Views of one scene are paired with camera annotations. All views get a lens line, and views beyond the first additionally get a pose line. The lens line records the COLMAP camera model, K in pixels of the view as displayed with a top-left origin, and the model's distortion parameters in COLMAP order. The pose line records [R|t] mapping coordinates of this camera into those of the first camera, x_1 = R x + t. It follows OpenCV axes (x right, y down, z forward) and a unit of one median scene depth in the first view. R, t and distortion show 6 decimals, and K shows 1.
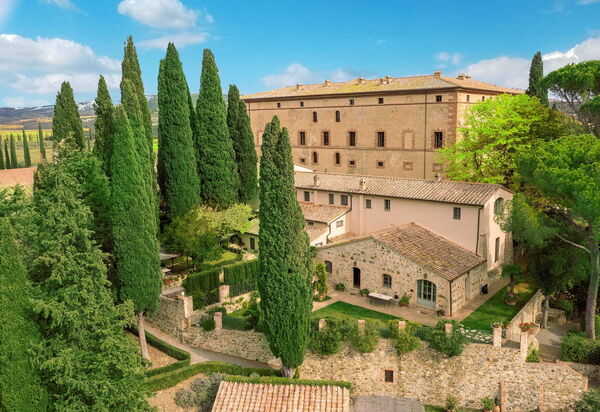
lens RADIAL K [[512.4, 0, 316.7], [0, 512.4, 207.9], [0, 0, 1]] dist [0.001393, 0.001515]
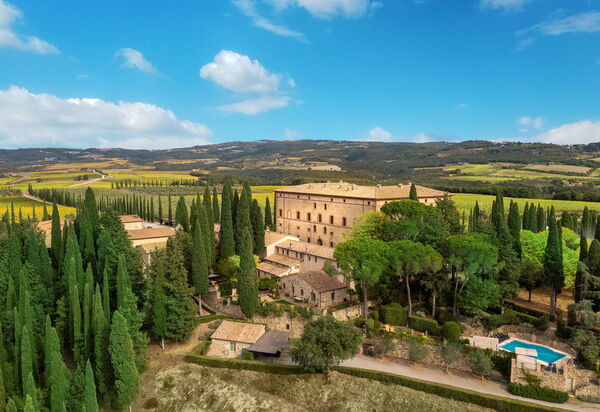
lens RADIAL K [[512.4, 0, 316.7], [0, 512.4, 207.9], [0, 0, 1]] dist [0.001393, 0.001515]
pose [[0.977857, 0.038909, -0.205627, 0.700436], [-0.055816, 0.995462, -0.077069, -0.068909], [0.201696, 0.086839, 0.975591, -1.362911]]
